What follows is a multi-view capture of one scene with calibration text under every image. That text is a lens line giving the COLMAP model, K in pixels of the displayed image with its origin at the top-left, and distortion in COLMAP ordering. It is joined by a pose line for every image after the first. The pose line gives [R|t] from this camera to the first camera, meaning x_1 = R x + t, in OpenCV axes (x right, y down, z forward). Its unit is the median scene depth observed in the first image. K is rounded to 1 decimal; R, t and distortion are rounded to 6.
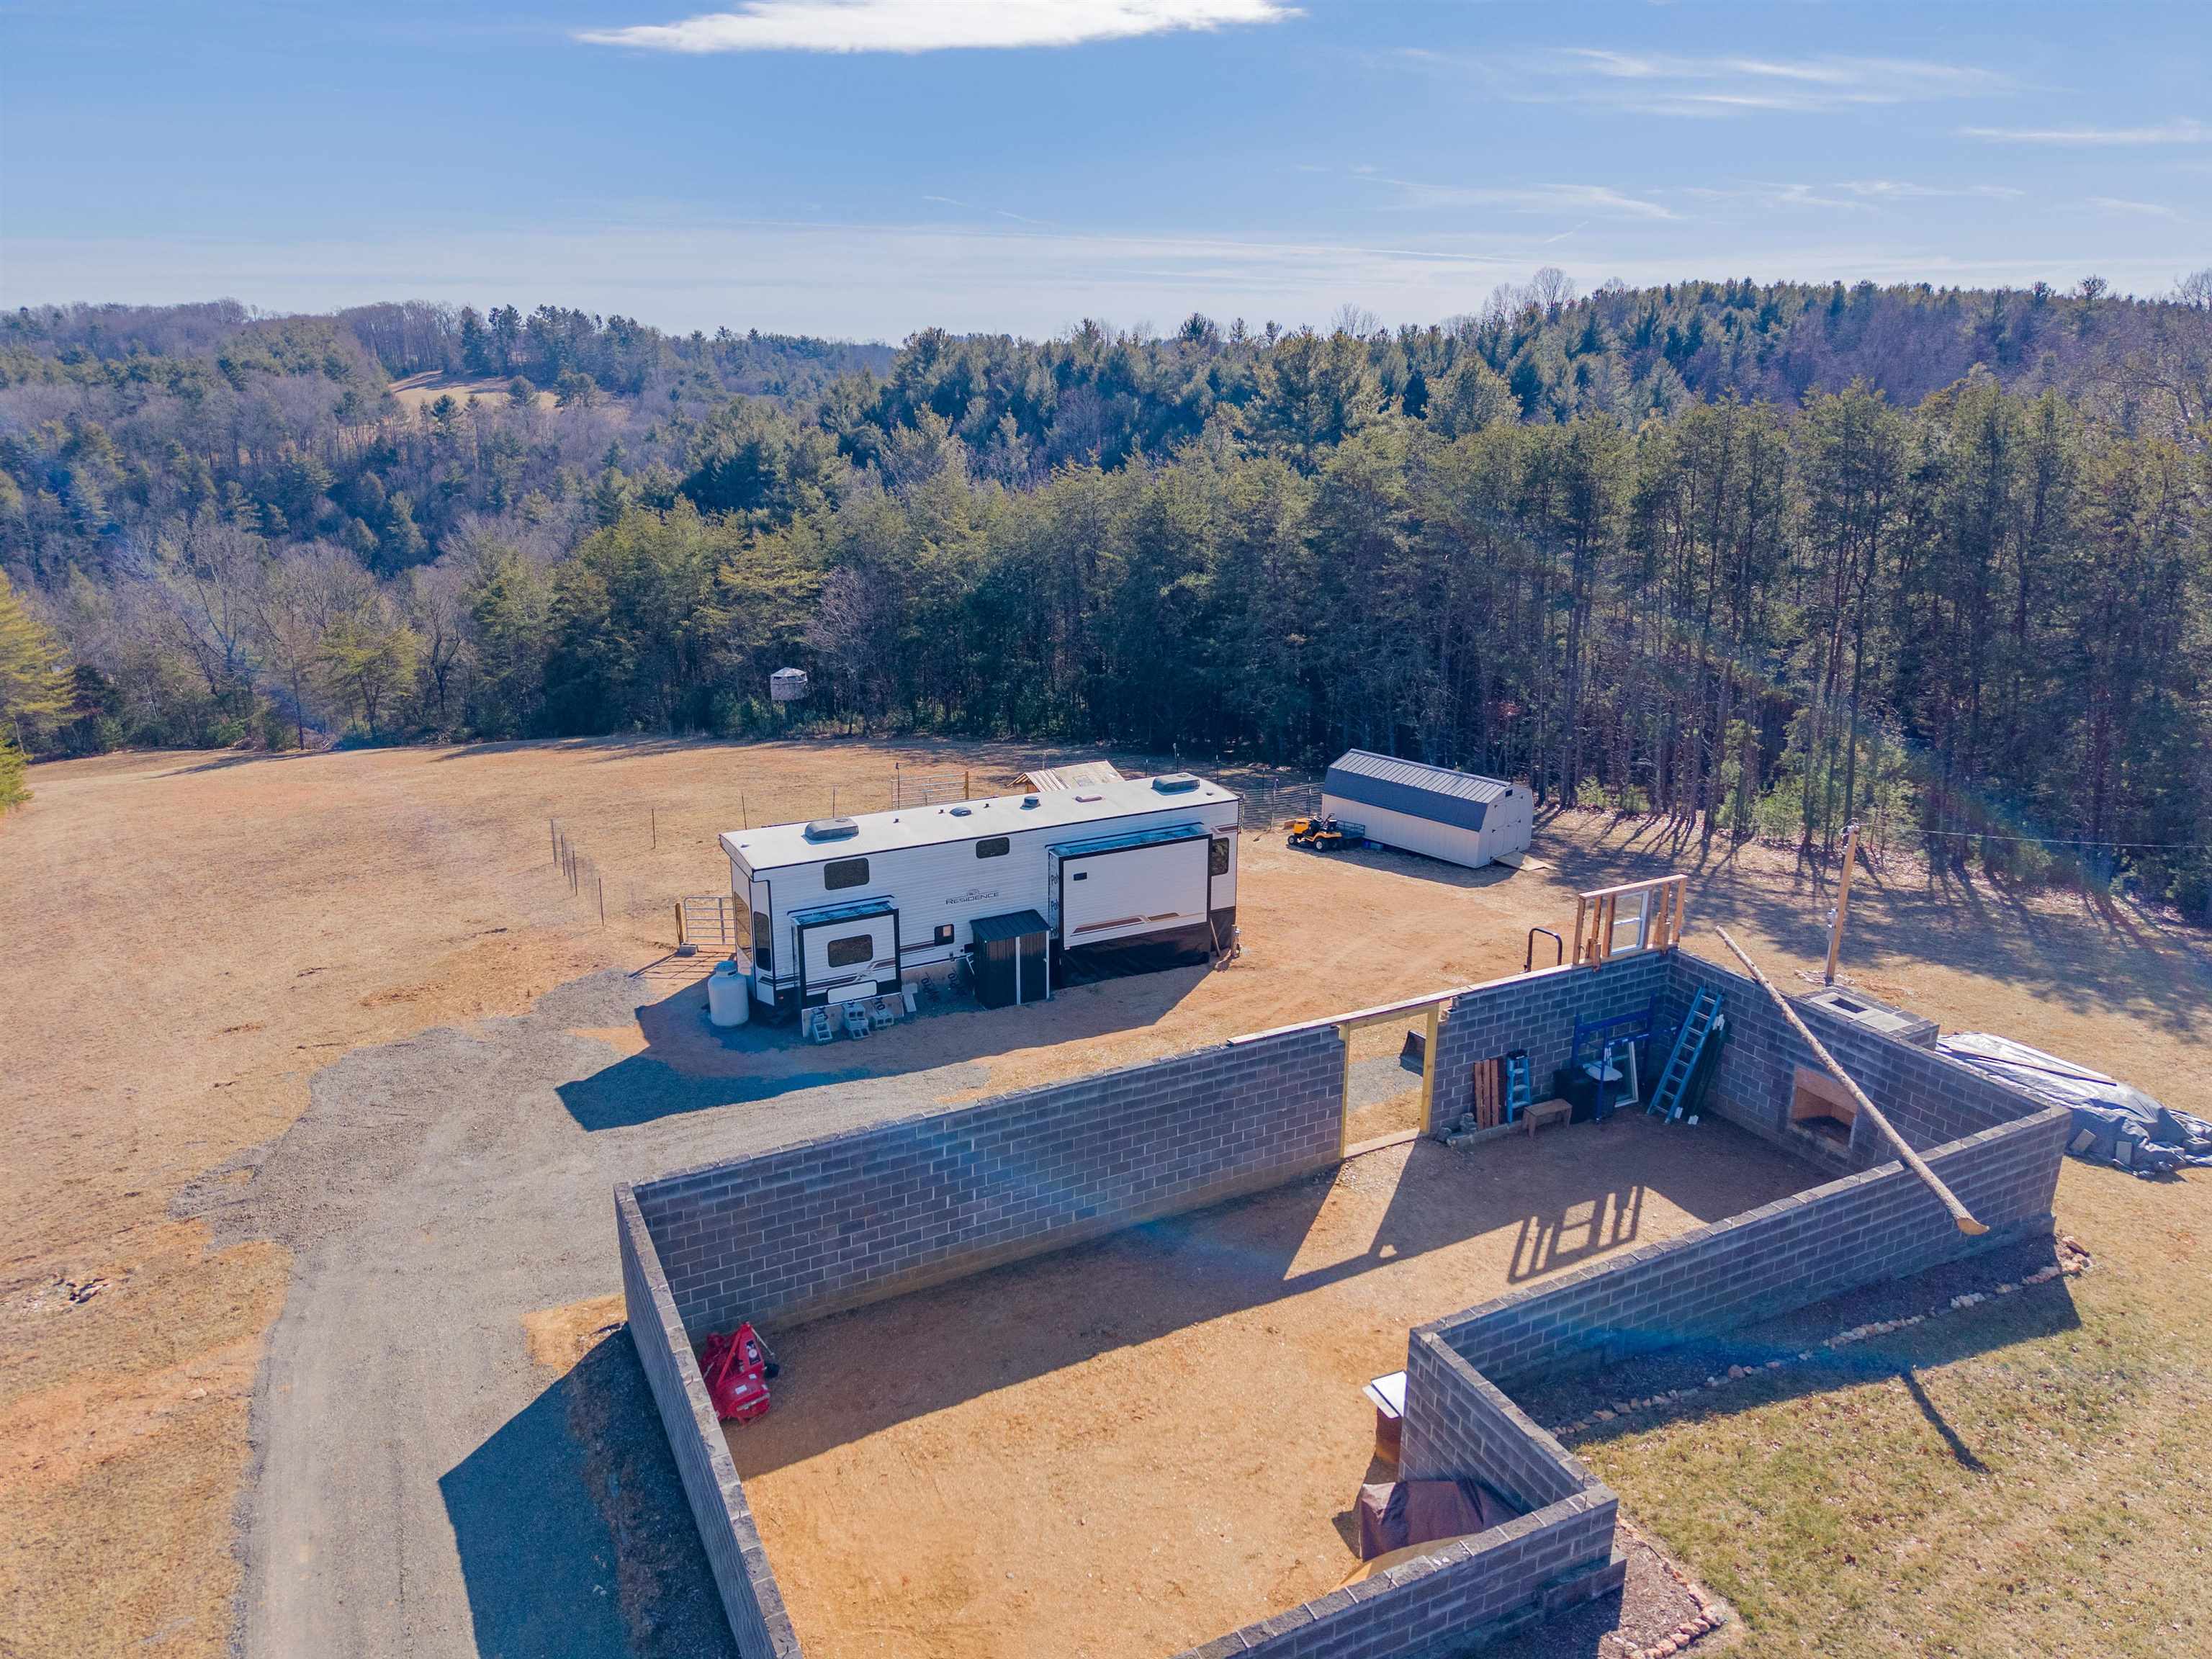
lens RADIAL K [[1529.6, 0, 1106.5], [0, 1529.6, 820.8], [0, 0, 1]] dist [0.024186, -0.021338]
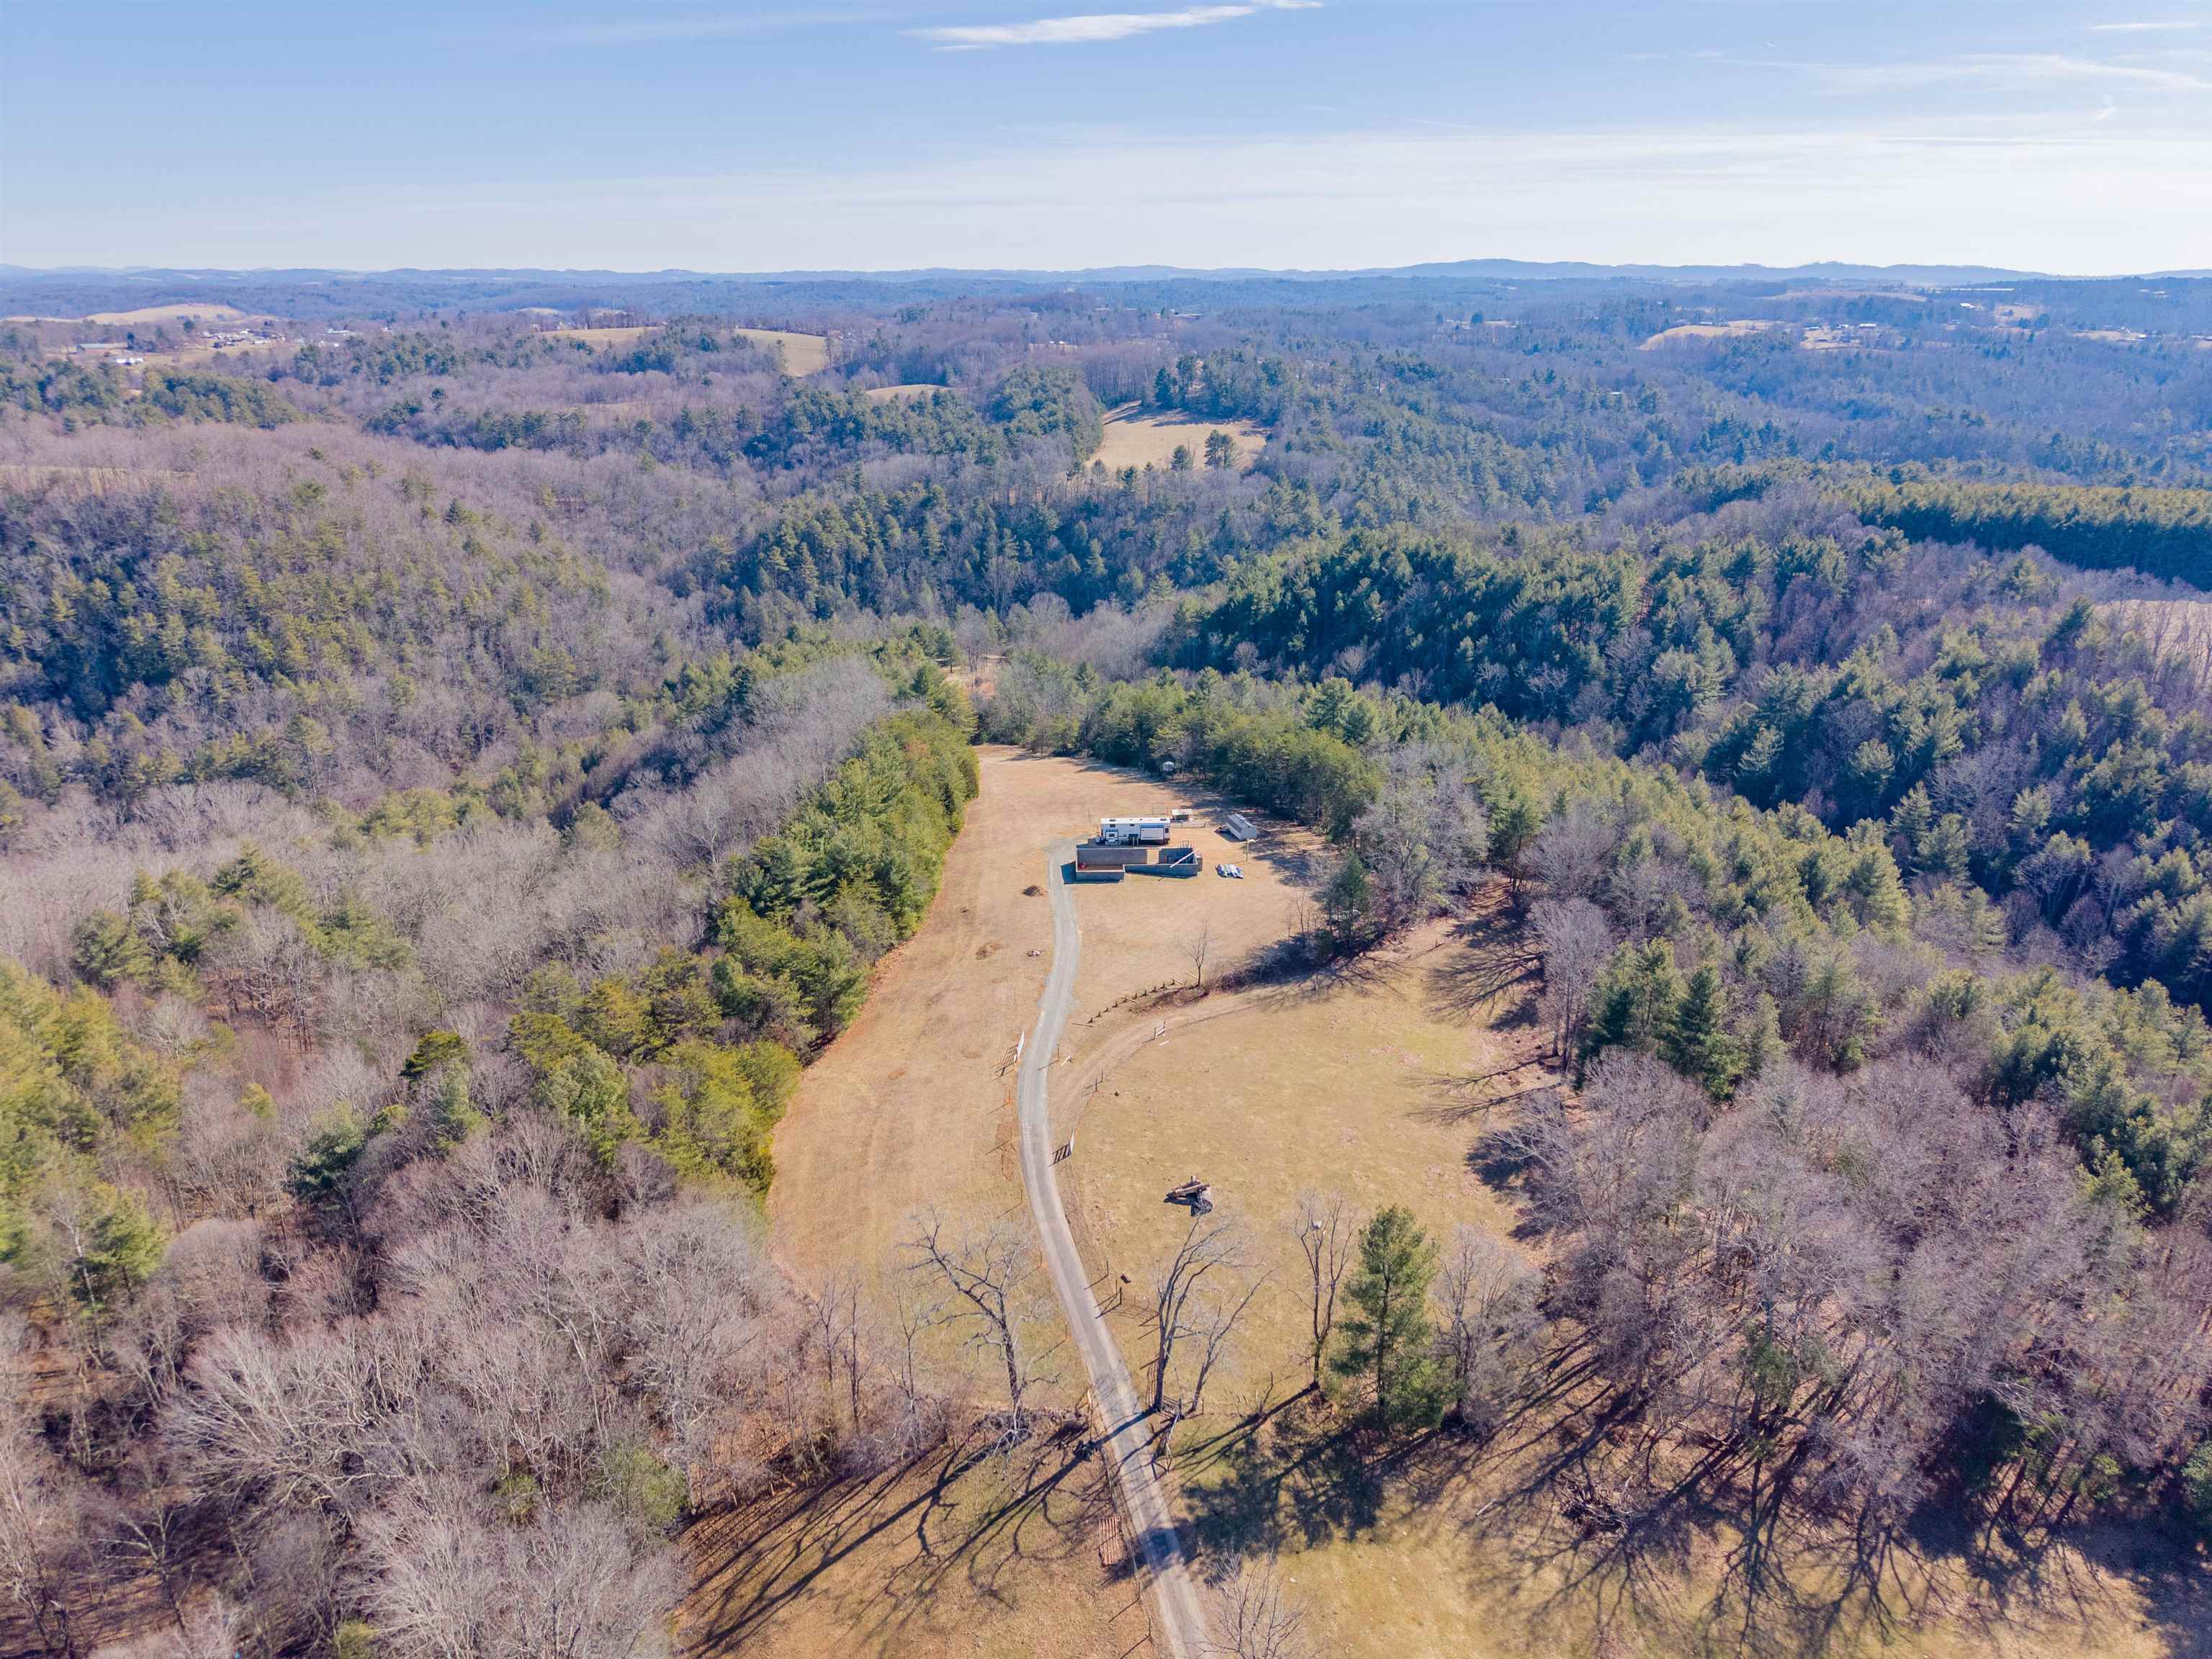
lens RADIAL K [[1529.6, 0, 1105.8], [0, 1529.6, 830.4], [0, 0, 1]] dist [0.024186, -0.021338]
pose [[0.909665, 0.146361, -0.388701, 0.230242], [-0.122744, 0.988786, 0.085063, -0.048932], [0.396792, -0.029668, 0.917429, -0.502771]]
